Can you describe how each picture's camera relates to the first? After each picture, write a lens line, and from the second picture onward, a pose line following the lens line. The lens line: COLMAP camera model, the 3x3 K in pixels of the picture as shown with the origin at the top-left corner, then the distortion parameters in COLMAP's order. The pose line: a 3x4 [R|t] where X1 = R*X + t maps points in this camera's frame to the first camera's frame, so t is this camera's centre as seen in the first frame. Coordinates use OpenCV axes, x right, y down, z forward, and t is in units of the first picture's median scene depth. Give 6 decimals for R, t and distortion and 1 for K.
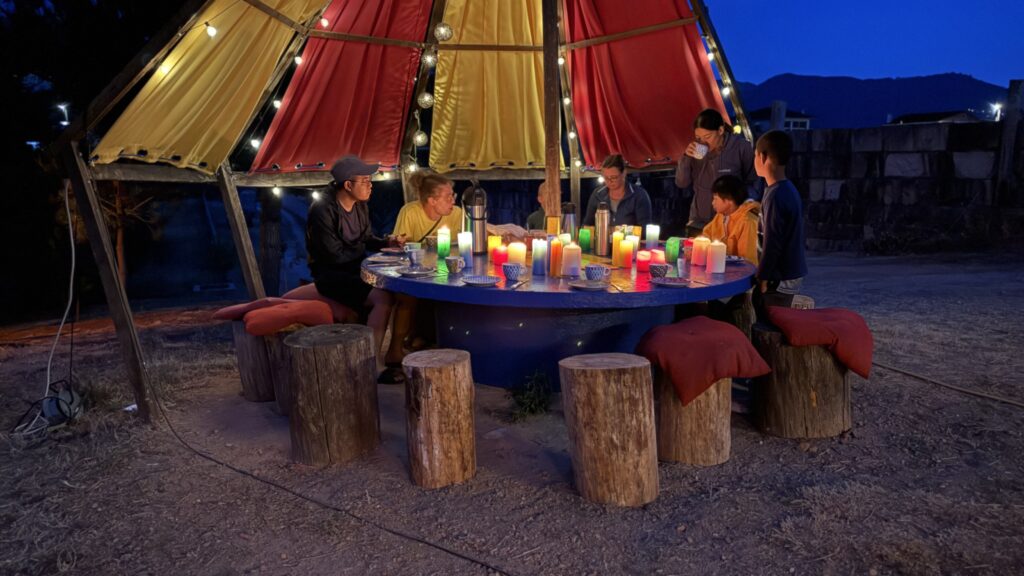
lens RADIAL K [[723.4, 0, 512.0], [0, 723.4, 288.0], [0, 0, 1]] dist [0.096179, -0.093232]
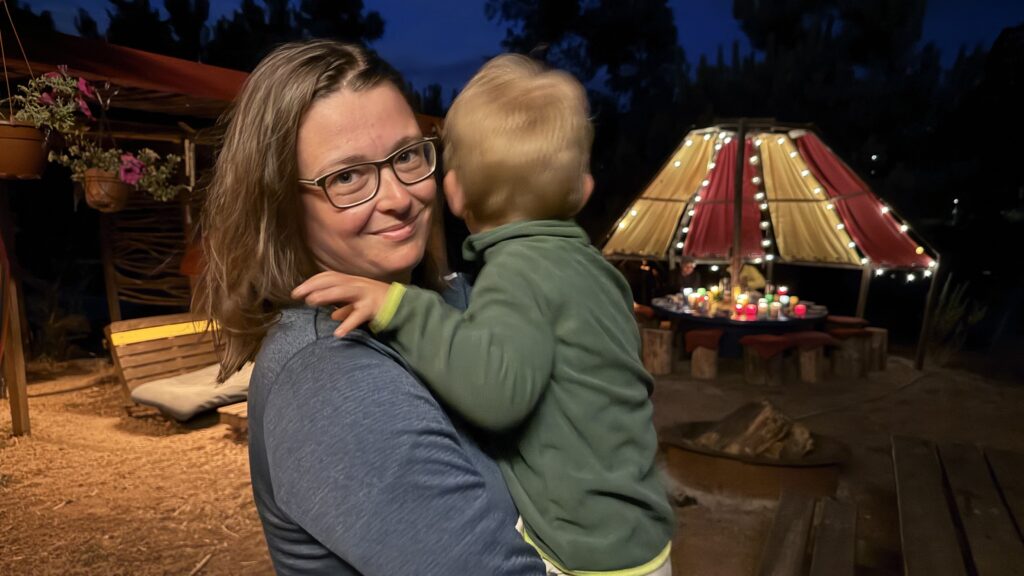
lens RADIAL K [[723.4, 0, 512.0], [0, 723.4, 288.0], [0, 0, 1]] dist [0.096179, -0.093232]
pose [[0.534997, 0.106745, -0.838084, 1.325629], [-0.154286, 0.987649, 0.027305, -0.041596], [0.830647, 0.114697, 0.544858, -0.700027]]
